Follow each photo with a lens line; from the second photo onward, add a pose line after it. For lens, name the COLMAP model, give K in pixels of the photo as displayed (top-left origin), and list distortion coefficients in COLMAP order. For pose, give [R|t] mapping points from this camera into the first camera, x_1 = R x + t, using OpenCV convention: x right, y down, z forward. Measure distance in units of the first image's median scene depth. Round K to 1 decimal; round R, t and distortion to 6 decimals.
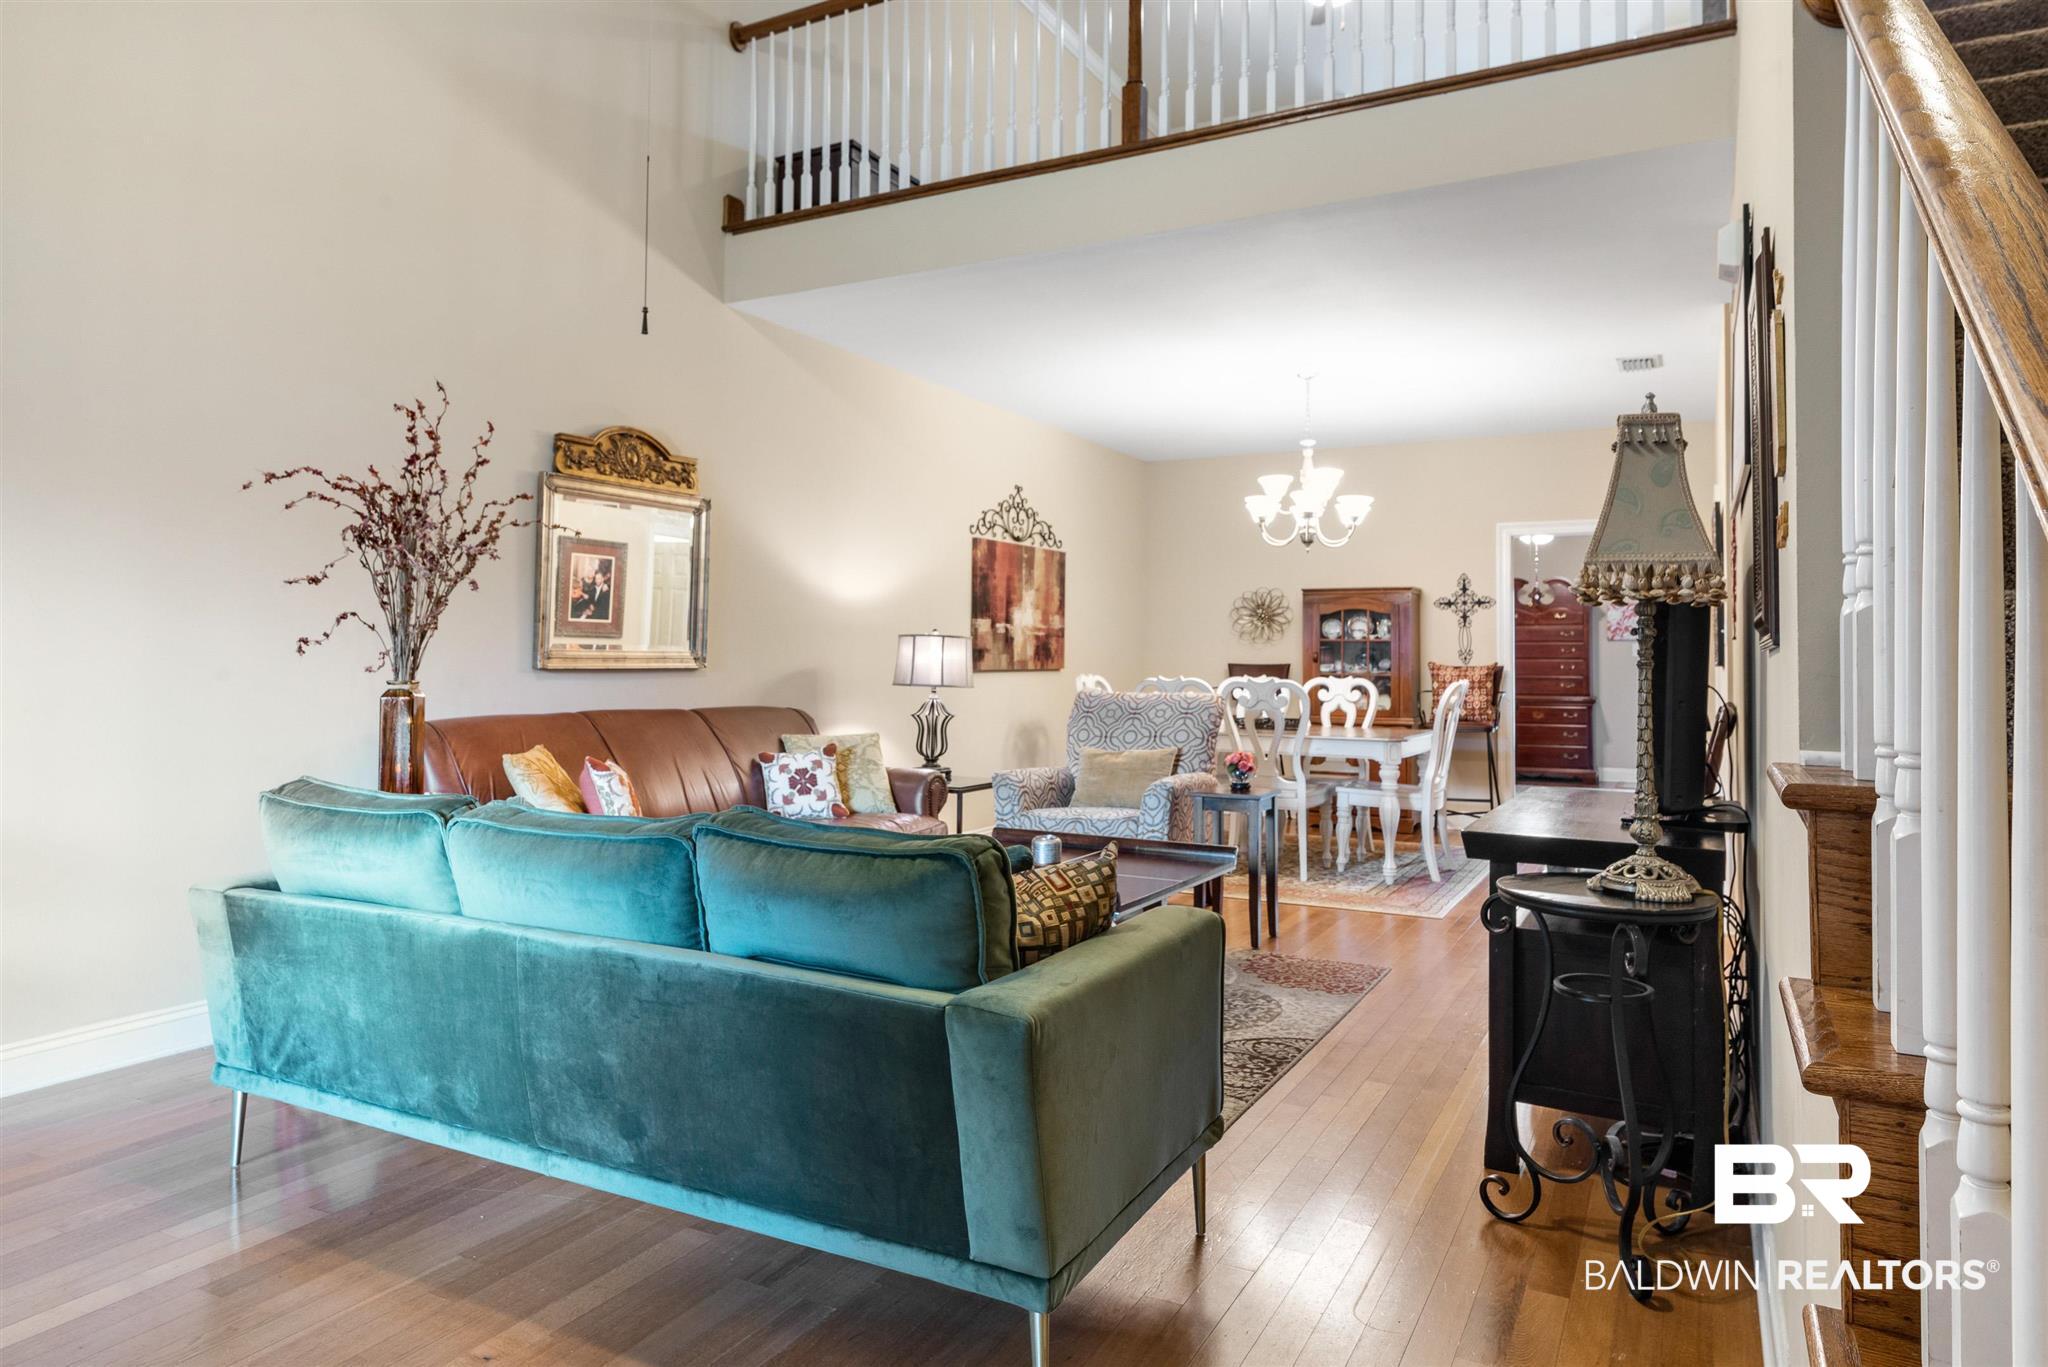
lens RADIAL K [[1245.7, 0, 1034.5], [0, 1245.7, 617.2], [0, 0, 1]] dist [0.007539, 0.002201]
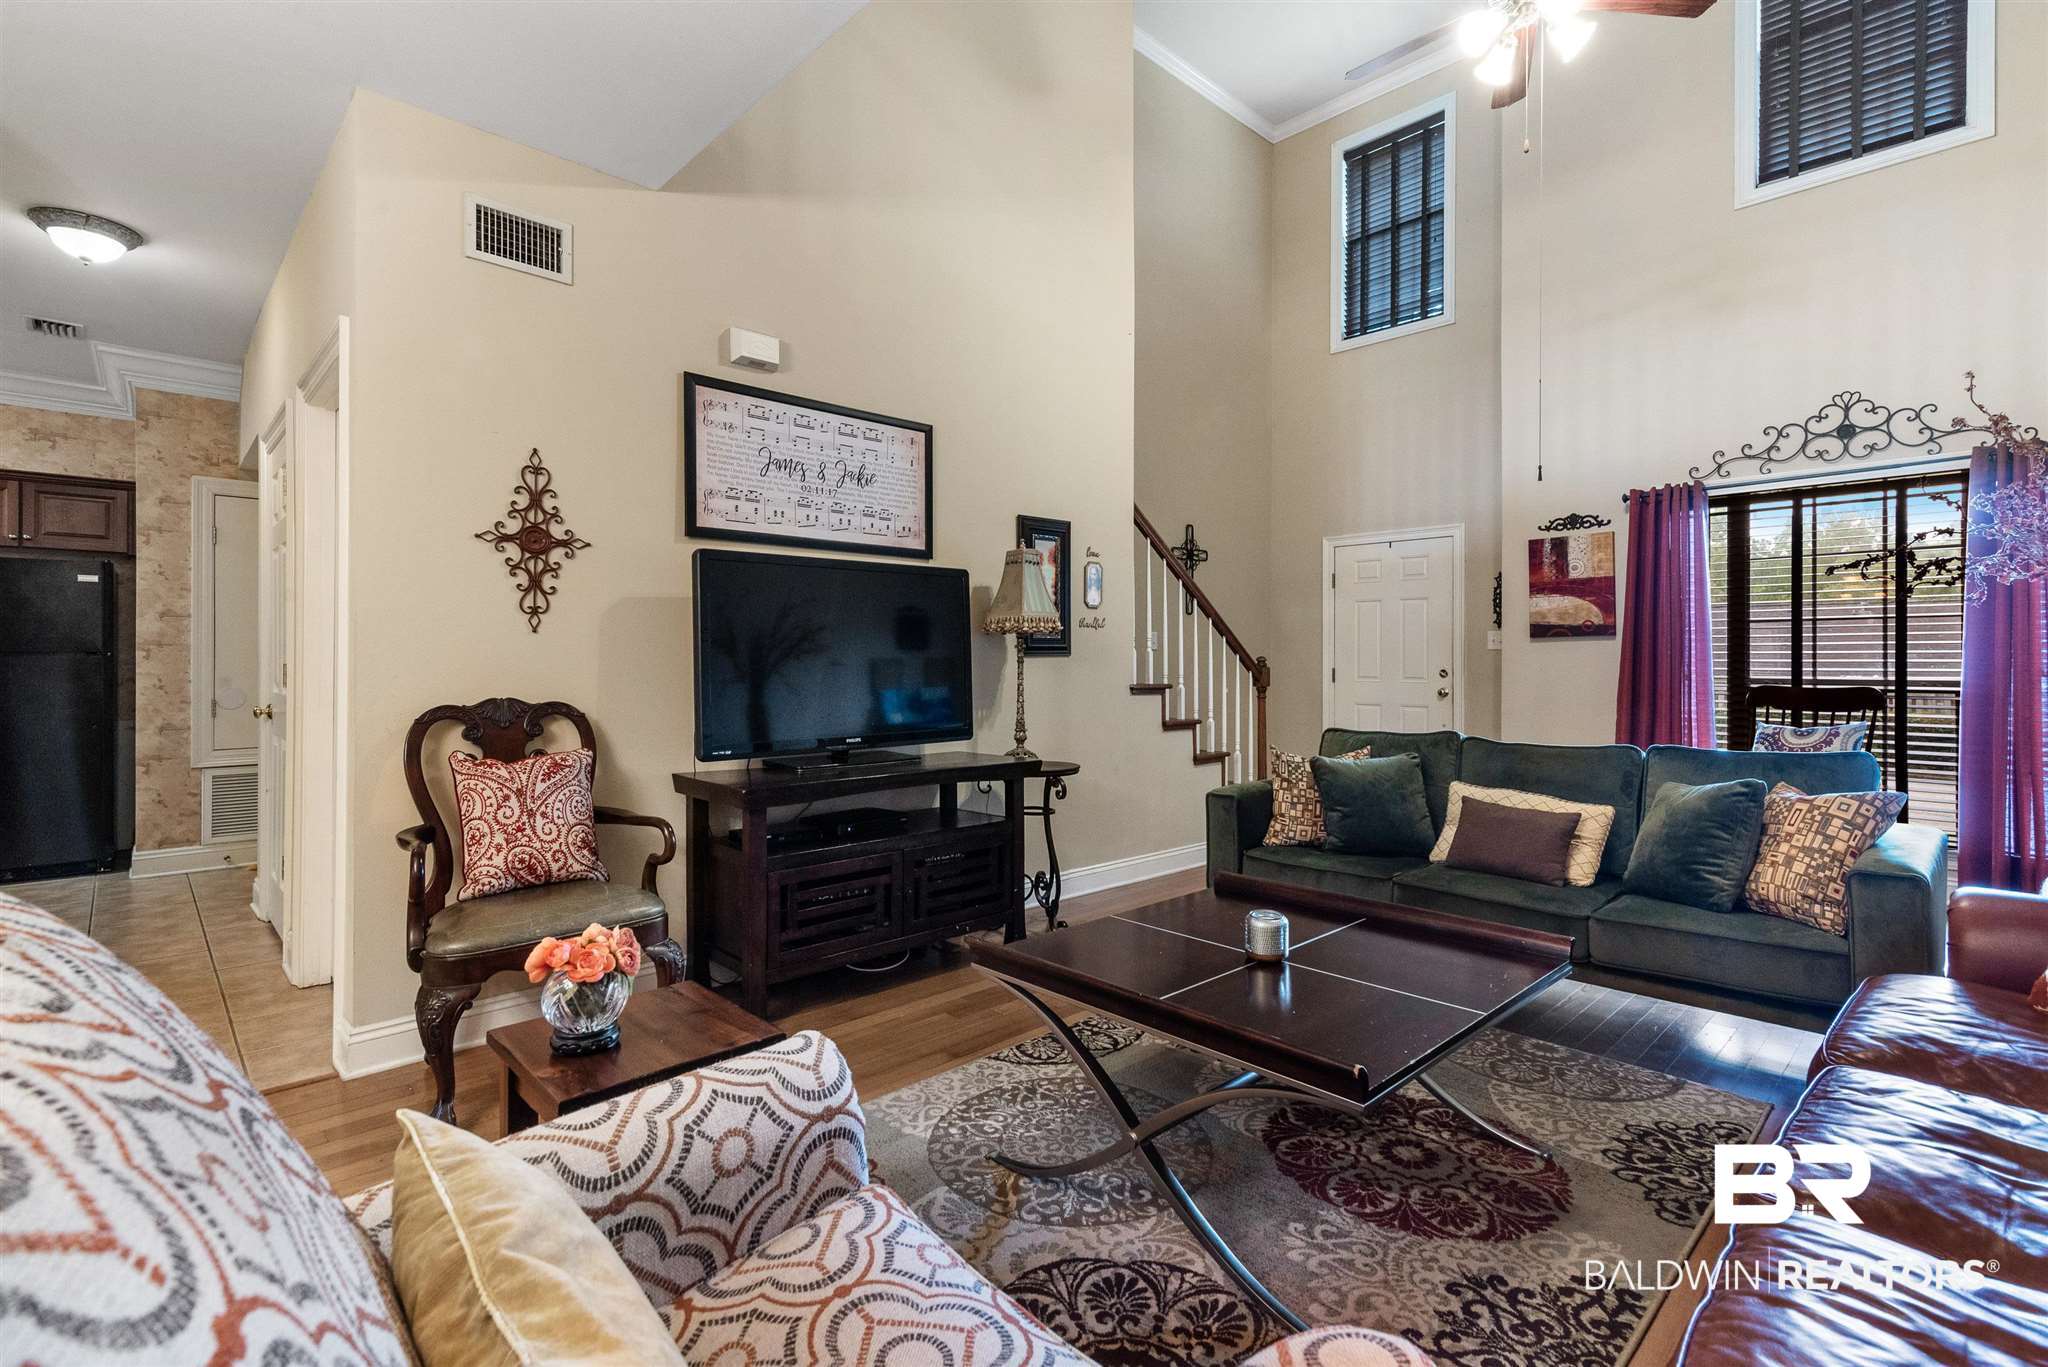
lens RADIAL K [[939.8, 0, 1029.3], [0, 939.8, 661.0], [0, 0, 1]] dist [0.010809, -0.000347]
pose [[-0.949737, -0.009796, 0.312896, -0.016690], [-0.021456, 0.999197, -0.033842, 0.034047], [-0.312313, -0.038855, -0.949184, 0.948371]]
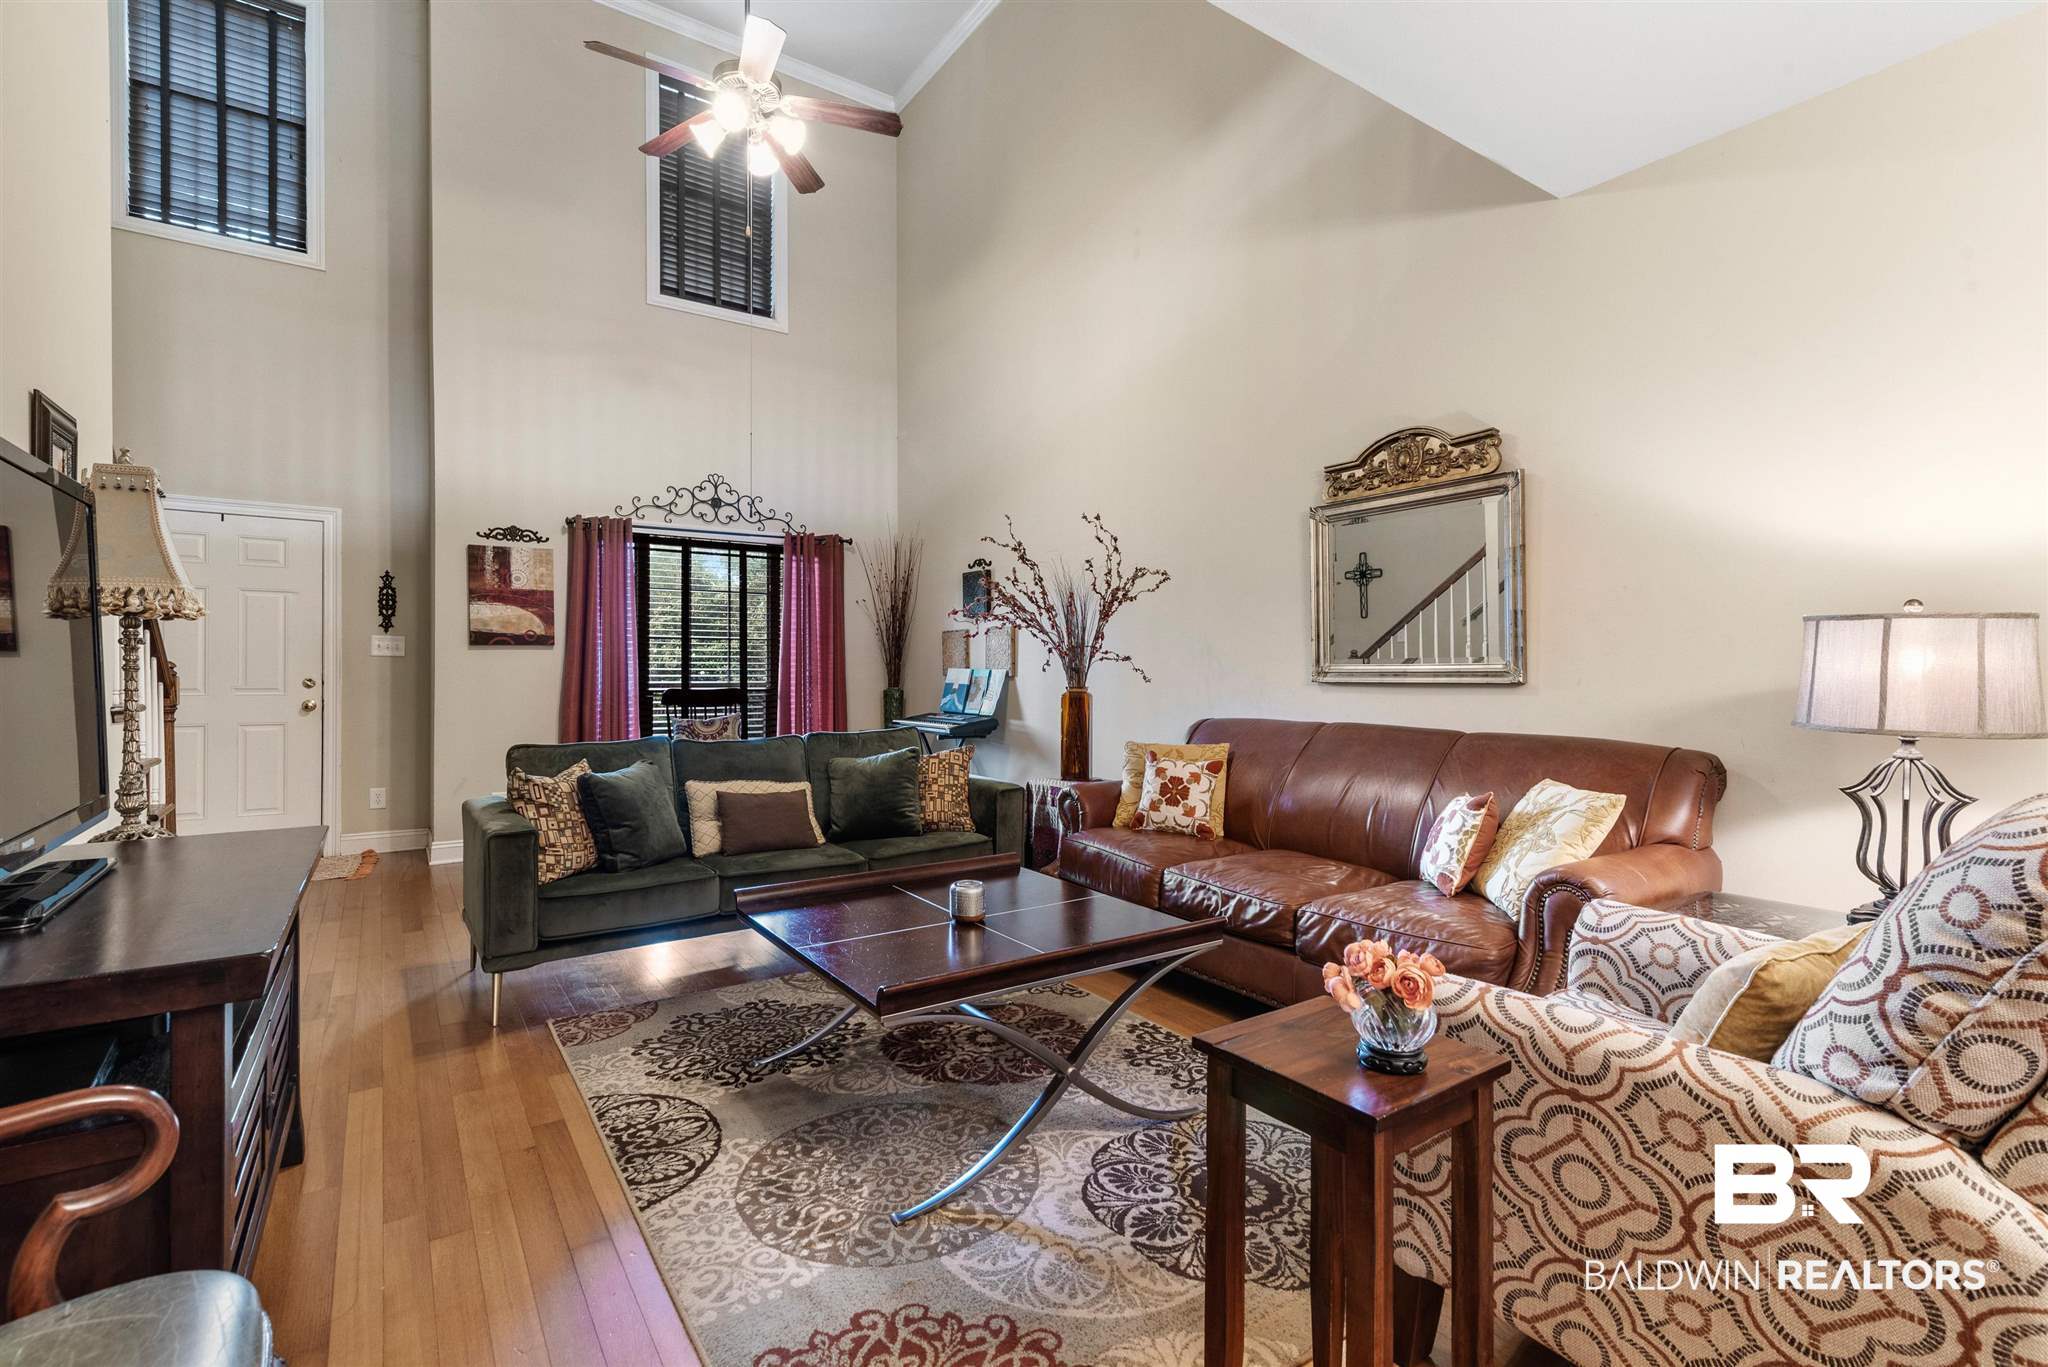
lens RADIAL K [[932.5, 0, 1030.5], [0, 932.5, 676.8], [0, 0, 1]] dist [0.011345, -0.000678]
pose [[-0.458196, -0.005651, -0.888833, 0.332842], [0.026889, 0.999434, -0.020216, 0.032495], [0.888444, -0.033163, -0.457785, 0.812881]]
